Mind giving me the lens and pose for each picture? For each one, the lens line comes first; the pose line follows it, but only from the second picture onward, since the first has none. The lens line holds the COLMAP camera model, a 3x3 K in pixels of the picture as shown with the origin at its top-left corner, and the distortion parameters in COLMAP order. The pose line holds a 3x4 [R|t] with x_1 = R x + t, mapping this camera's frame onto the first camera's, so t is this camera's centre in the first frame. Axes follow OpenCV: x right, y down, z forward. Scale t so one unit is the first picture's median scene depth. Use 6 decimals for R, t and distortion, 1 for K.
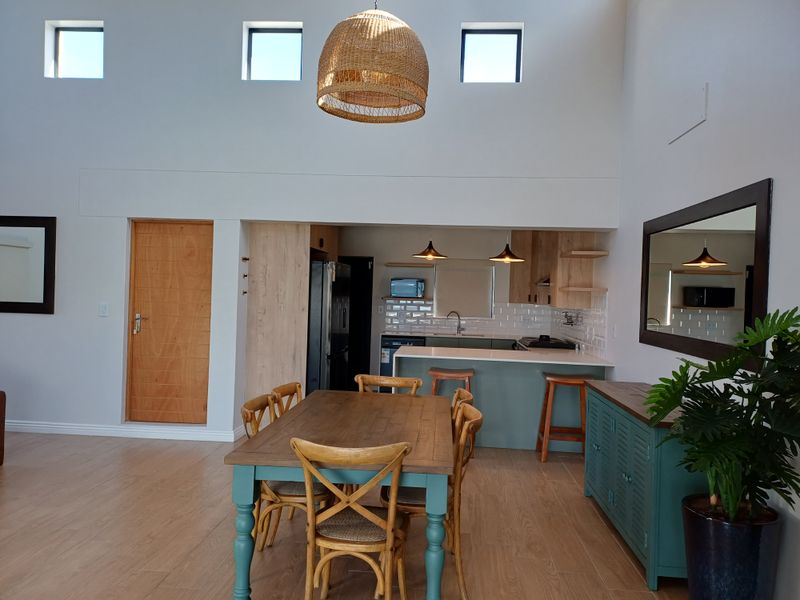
lens RADIAL K [[560.2, 0, 404.8], [0, 560.2, 304.5], [0, 0, 1]] dist [0.037483, -0.049110]
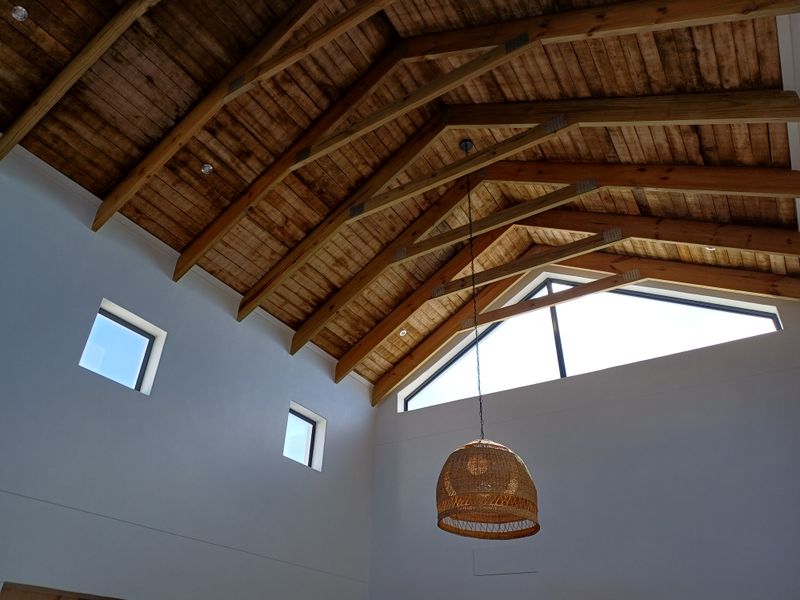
lens RADIAL K [[560.2, 0, 404.8], [0, 560.2, 304.5], [0, 0, 1]] dist [0.037483, -0.049110]
pose [[0.509484, 0.473216, 0.718674, -0.606632], [0.008957, 0.832240, -0.554343, -0.058737], [-0.860434, 0.288866, 0.419774, 0.301716]]
